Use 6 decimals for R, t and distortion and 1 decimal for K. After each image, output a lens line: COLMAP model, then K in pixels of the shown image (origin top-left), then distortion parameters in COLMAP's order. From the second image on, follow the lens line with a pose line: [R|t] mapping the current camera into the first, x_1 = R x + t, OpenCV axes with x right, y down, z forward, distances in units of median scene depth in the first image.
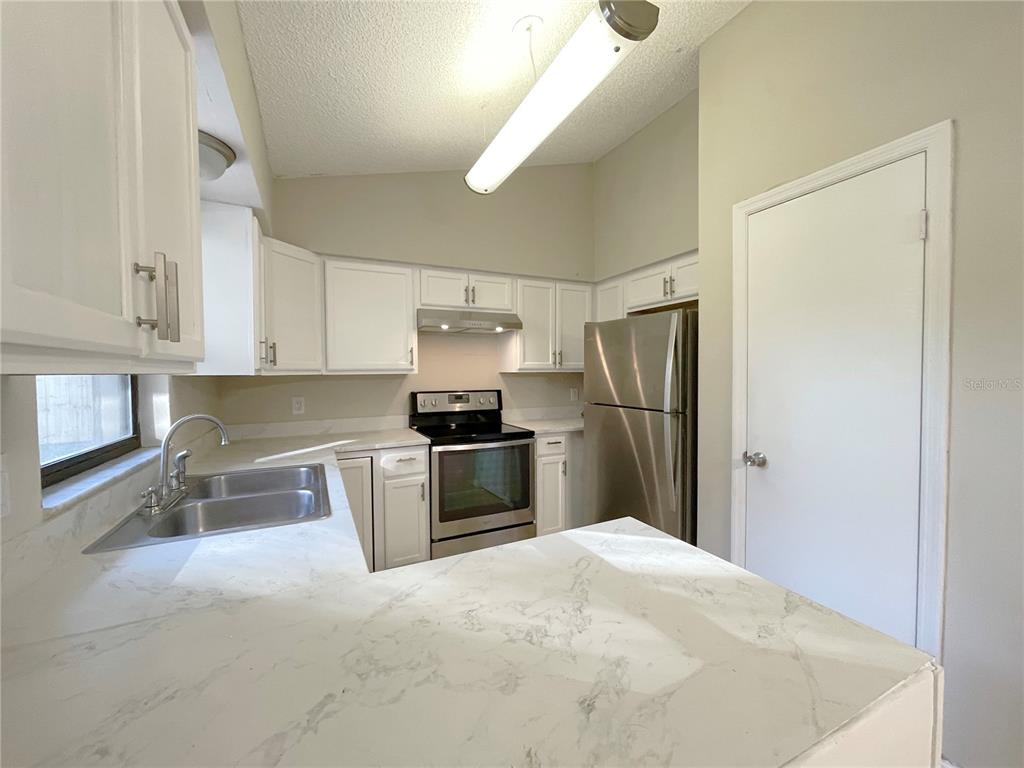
lens RADIAL K [[410.2, 0, 513.5], [0, 410.2, 384.4], [0, 0, 1]] dist [-0.003144, 0.000254]
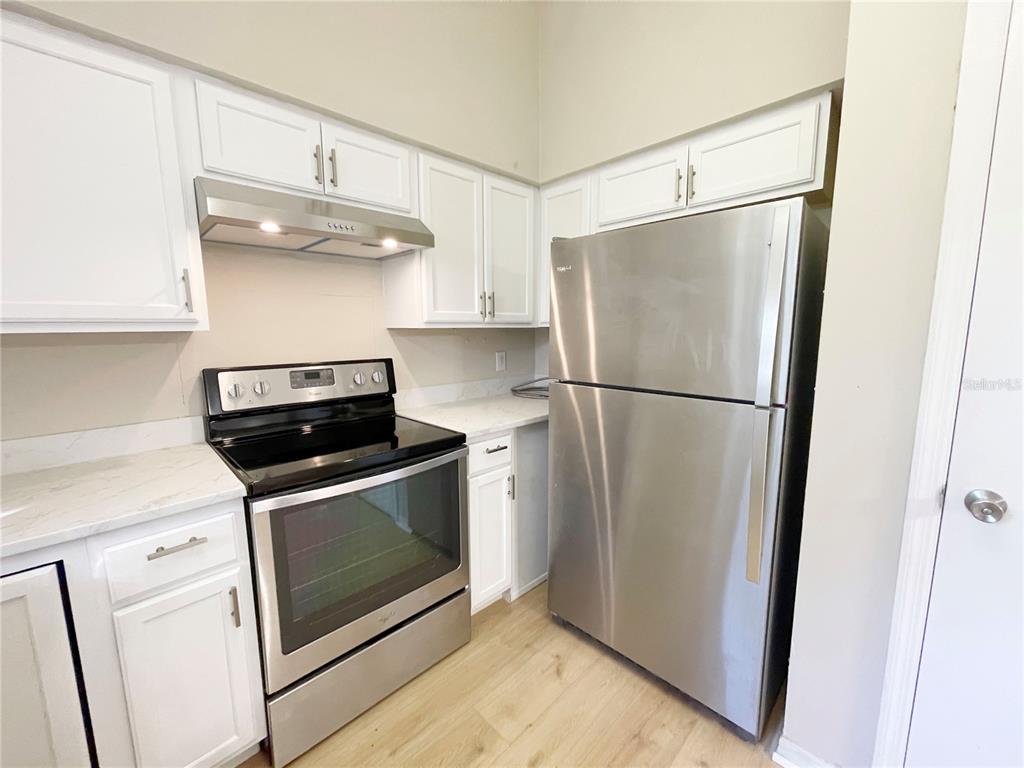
lens RADIAL K [[410.2, 0, 510.7], [0, 410.2, 384.0], [0, 0, 1]] dist [-0.003144, 0.000254]
pose [[0.949893, -0.042018, 0.309738, -0.057615], [0.009921, 0.994477, 0.104481, -0.010923], [-0.312418, -0.096173, 0.945064, 0.440447]]
